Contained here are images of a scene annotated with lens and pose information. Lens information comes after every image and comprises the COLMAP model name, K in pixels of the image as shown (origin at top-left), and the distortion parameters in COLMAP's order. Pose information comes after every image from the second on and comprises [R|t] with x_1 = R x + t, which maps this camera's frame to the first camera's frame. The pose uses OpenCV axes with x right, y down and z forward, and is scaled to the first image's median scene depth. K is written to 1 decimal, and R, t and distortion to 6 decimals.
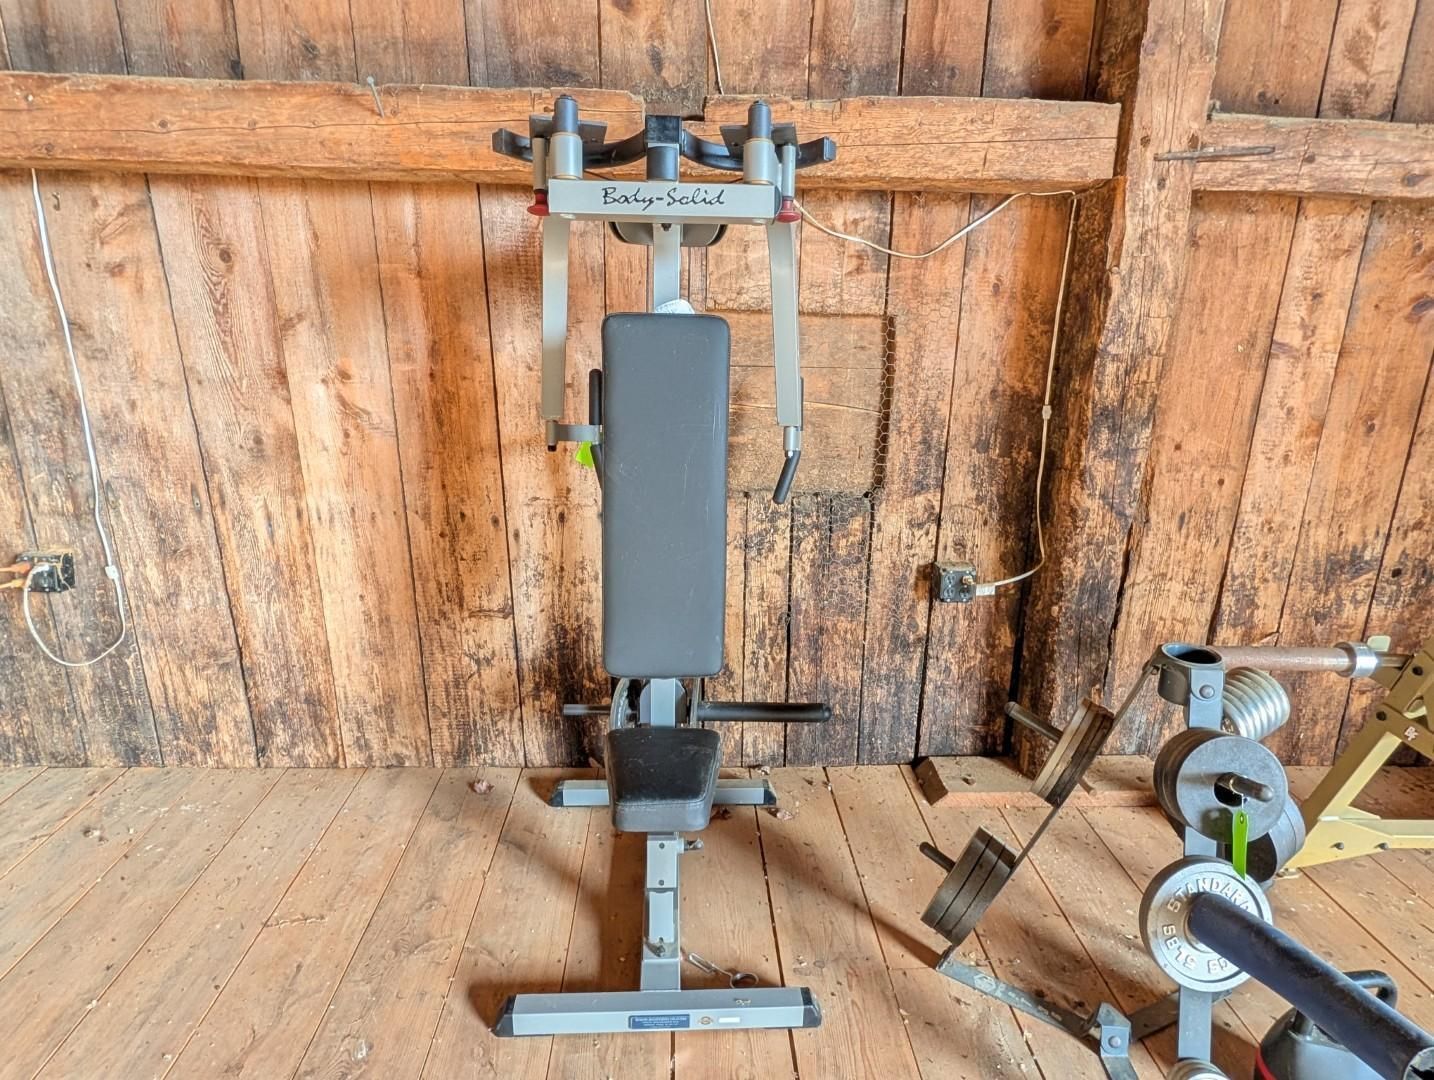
lens RADIAL K [[818.4, 0, 717.2], [0, 818.4, 543.7], [0, 0, 1]] dist [0.003198, 0.001021]
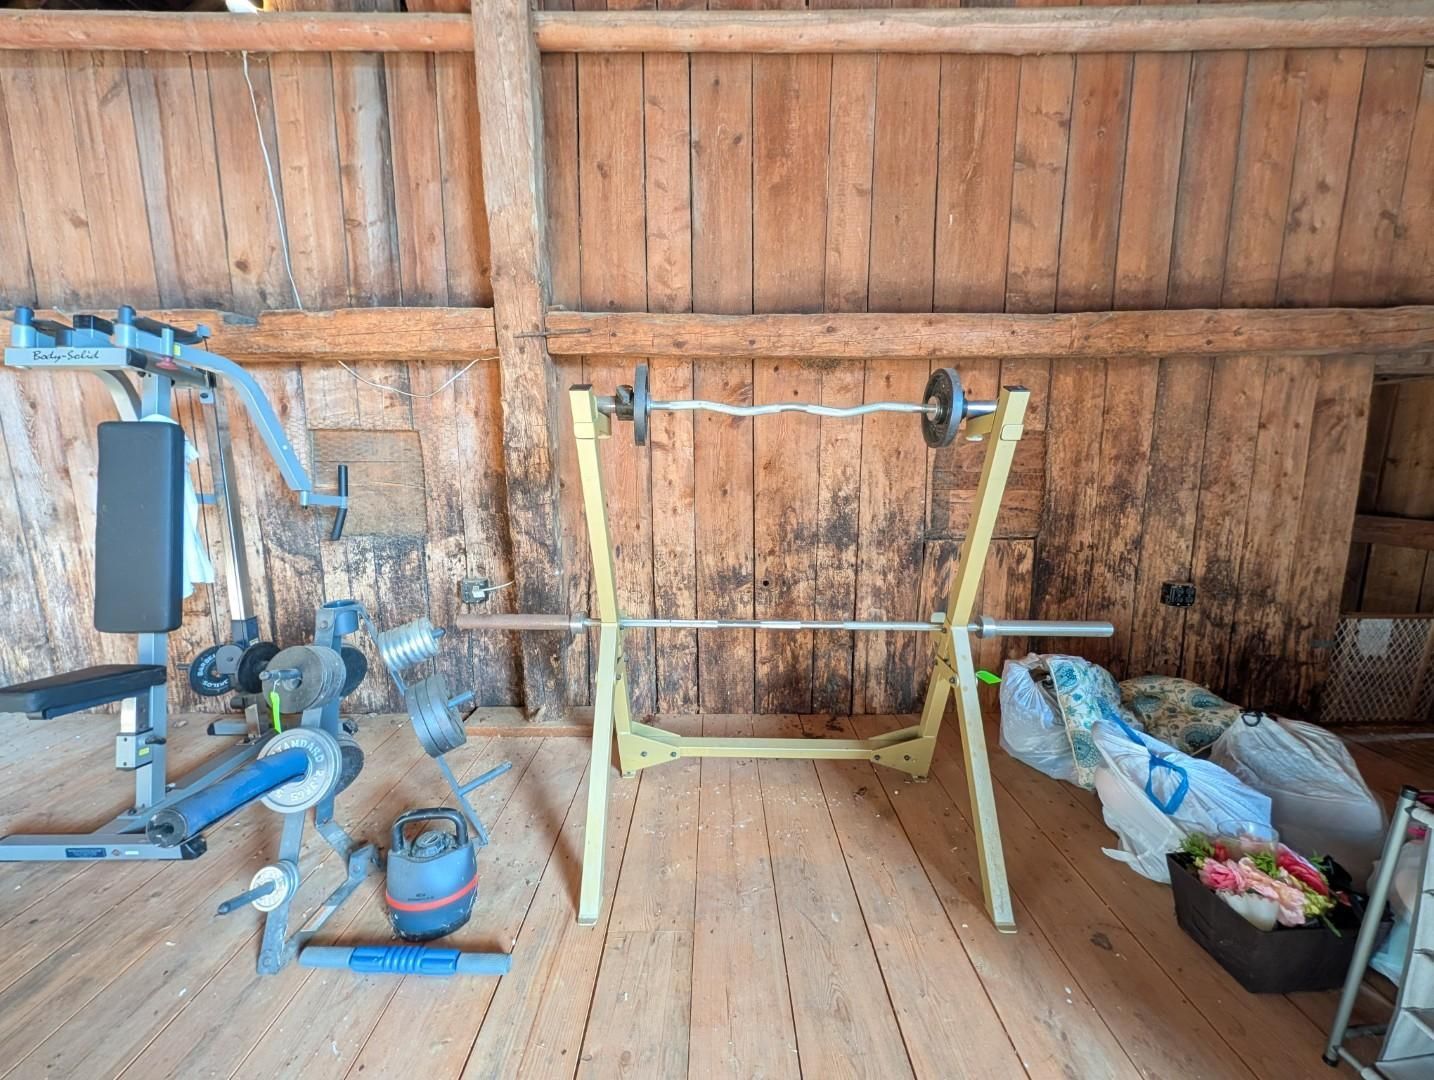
lens RADIAL K [[540.2, 0, 715.3], [0, 540.2, 530.4], [0, 0, 1]] dist [0.002205, 0.000677]
pose [[0.998813, -0.015708, -0.046106, 0.852363], [0.008793, 0.989168, -0.146522, 0.093862], [0.047908, 0.145942, 0.988132, -0.047978]]
